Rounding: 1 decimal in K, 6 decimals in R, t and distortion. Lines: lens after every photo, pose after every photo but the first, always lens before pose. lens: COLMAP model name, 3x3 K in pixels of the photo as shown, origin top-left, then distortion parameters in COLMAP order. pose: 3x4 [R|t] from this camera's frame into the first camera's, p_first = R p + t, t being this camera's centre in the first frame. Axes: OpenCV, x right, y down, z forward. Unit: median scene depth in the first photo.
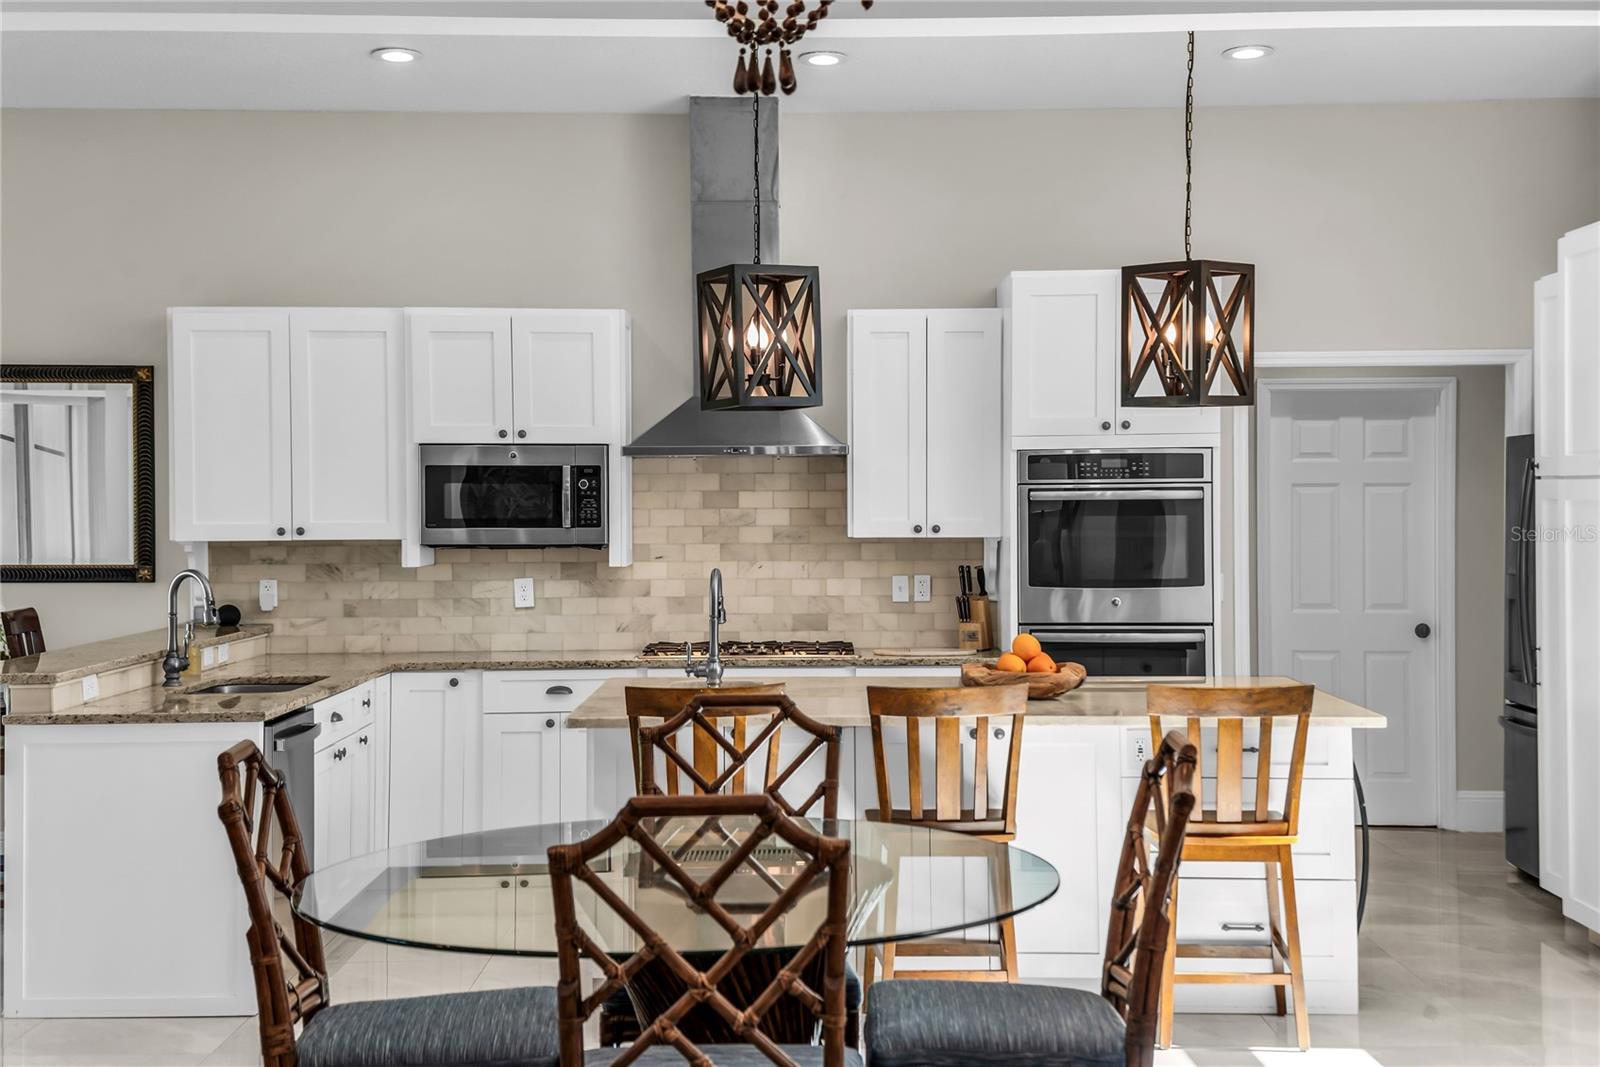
lens RADIAL K [[2231.7, 0, 800.0], [0, 2231.7, 533.5], [0, 0, 1]] dist [0.312140, 0.011407]
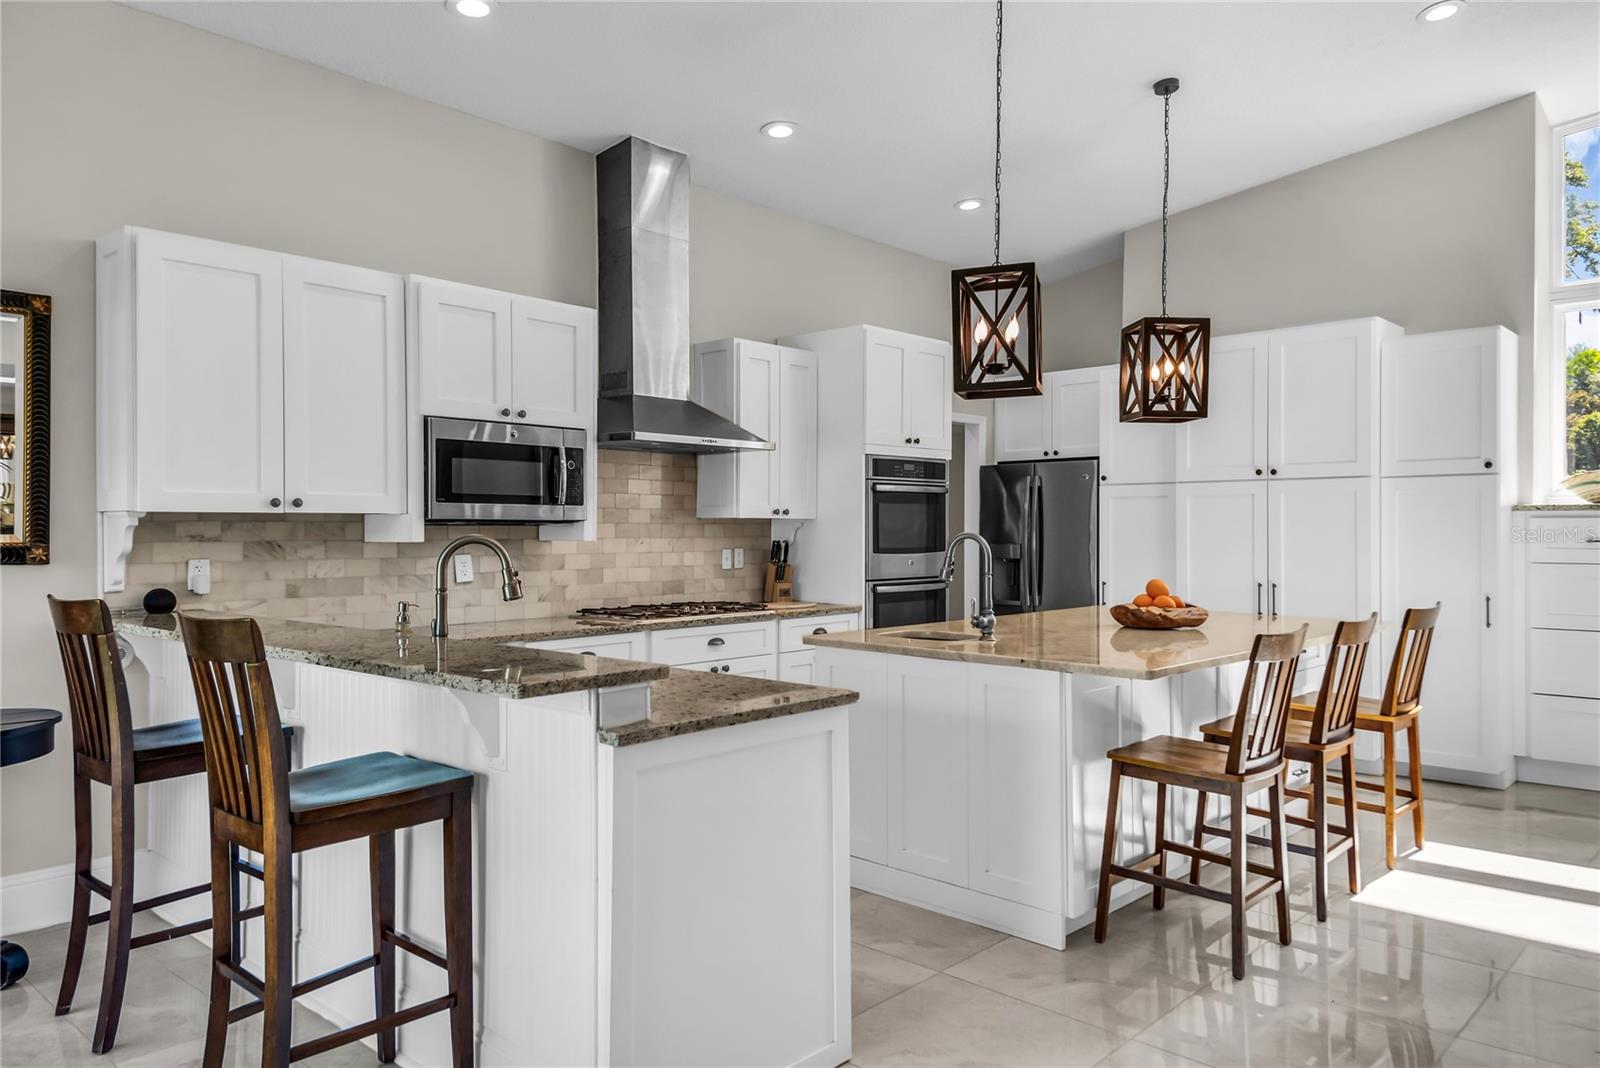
lens RADIAL K [[1103.0, 0, 800.0], [0, 1103.0, 534.0], [0, 0, 1]] dist [0.054043, -0.004088]
pose [[0.668593, 0.001952, 0.743626, -0.403768], [0.007746, 0.999924, -0.009589, 0.016674], [-0.743588, 0.012171, 0.668527, 0.538365]]
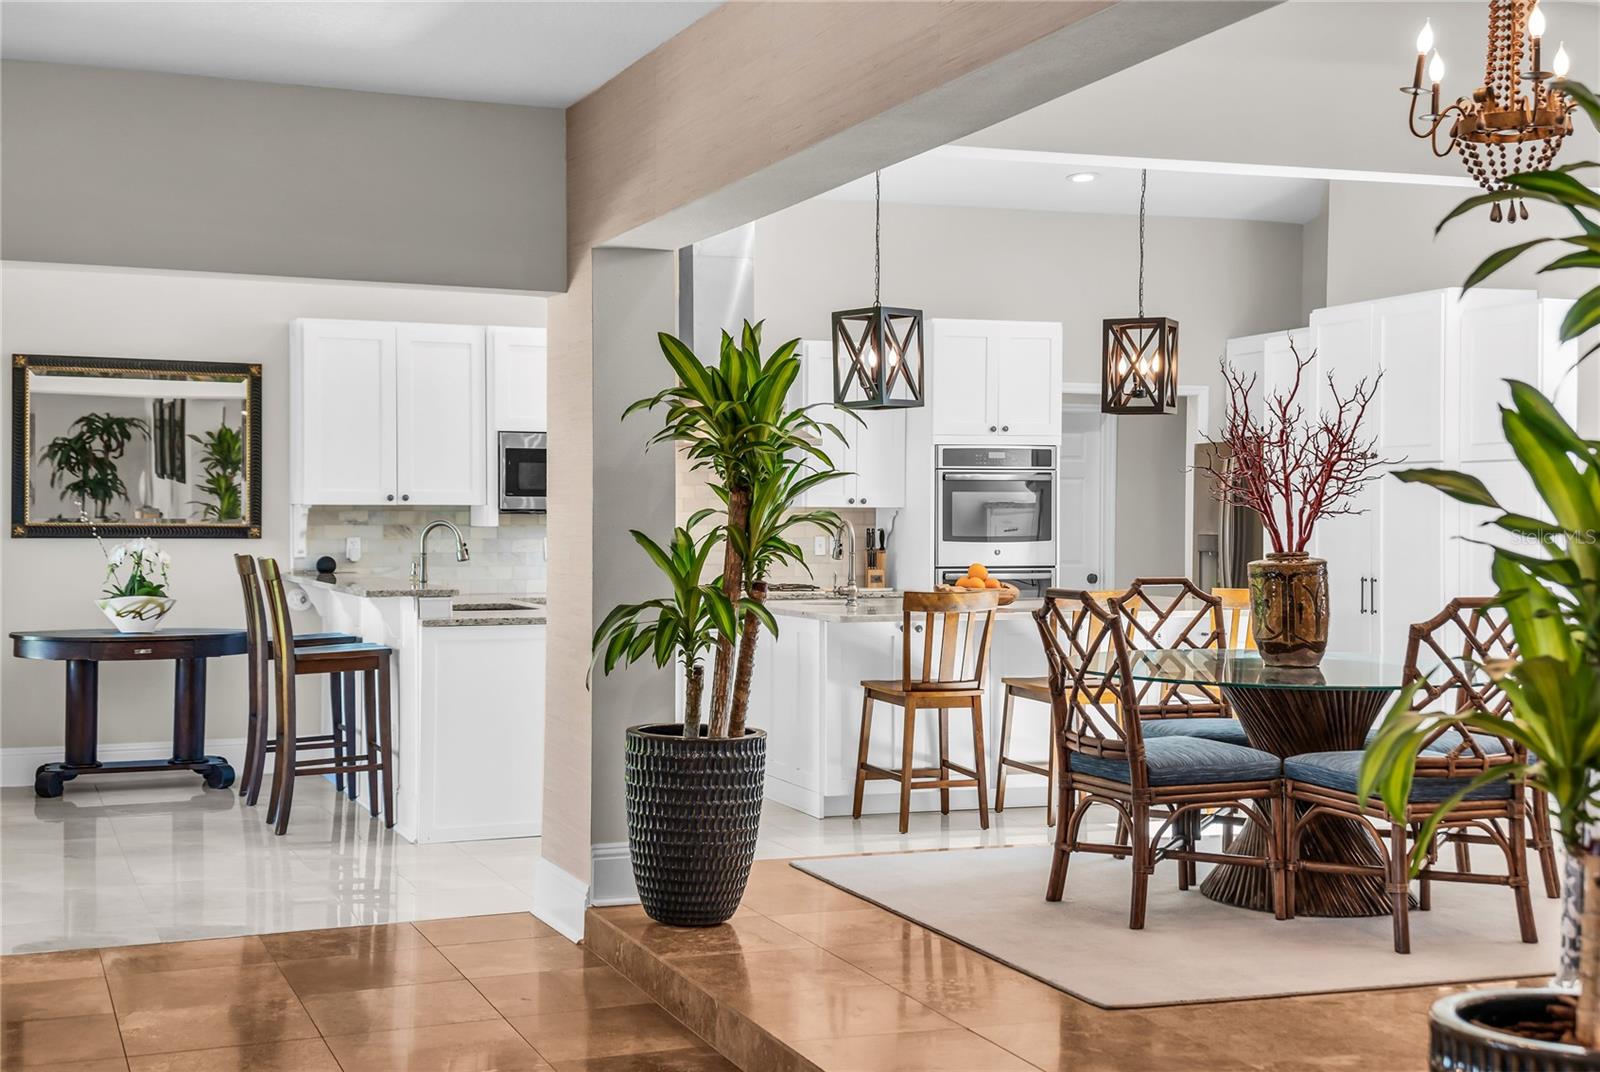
lens RADIAL K [[2013.3, 0, 800.0], [0, 2013.3, 536.0], [0, 0, 1]] dist [0.427011, -1.159022]
pose [[0.929725, 0.003721, 0.368237, -0.424385], [-0.001761, 0.999982, -0.005657, 0.025918], [-0.368251, 0.004611, 0.929715, -0.147905]]
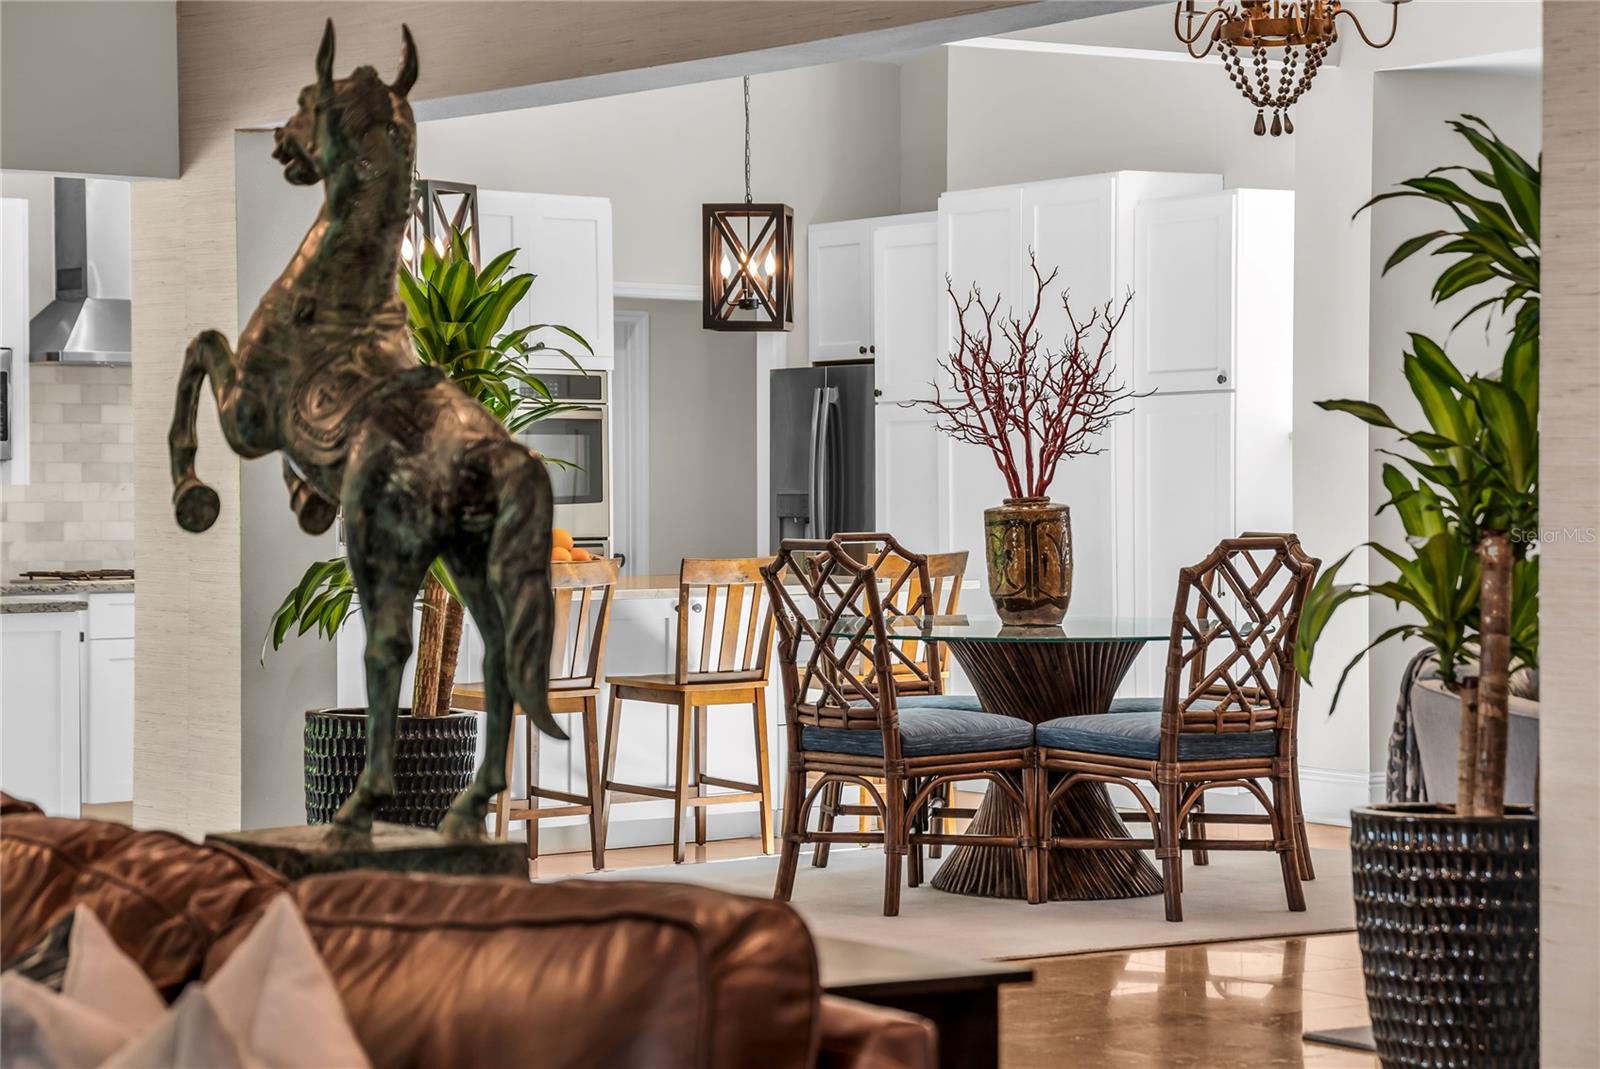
lens RADIAL K [[3713.3, 0, 800.0], [0, 3713.3, 534.5], [0, 0, 1]] dist [1.506049, -13.574329]
pose [[0.796642, -0.006109, 0.604421, -0.742860], [0.009739, 0.999949, -0.002730, 0.040588], [-0.604373, 0.008061, 0.796661, -0.410502]]
